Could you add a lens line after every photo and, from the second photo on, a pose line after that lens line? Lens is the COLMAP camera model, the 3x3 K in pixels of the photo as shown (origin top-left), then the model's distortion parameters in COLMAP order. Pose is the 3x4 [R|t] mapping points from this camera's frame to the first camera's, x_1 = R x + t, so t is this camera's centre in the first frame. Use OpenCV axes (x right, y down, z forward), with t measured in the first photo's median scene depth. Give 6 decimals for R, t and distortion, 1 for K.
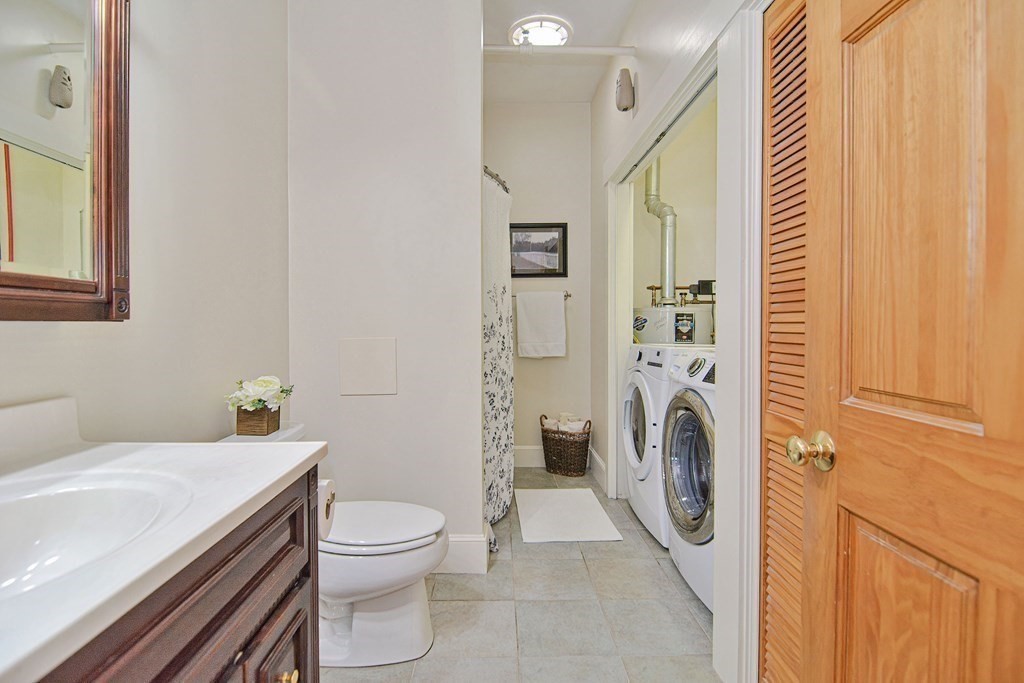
lens RADIAL K [[500.2, 0, 509.4], [0, 500.2, 329.5], [0, 0, 1]] dist [0.007945, -0.010810]
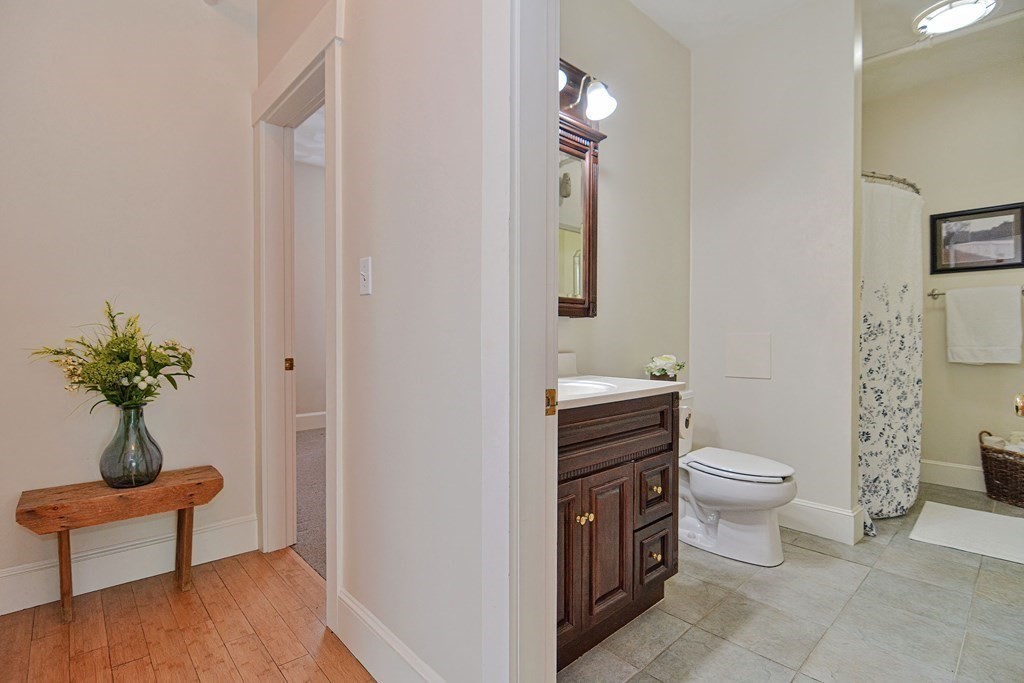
lens RADIAL K [[489.6, 0, 513.1], [0, 489.6, 340.0], [0, 0, 1]] dist [0.002264, -0.007276]
pose [[0.681630, 0.015259, -0.731538, 0.188054], [-0.011506, 0.999882, 0.010135, 0.023312], [0.731606, 0.001509, 0.681726, -0.243332]]
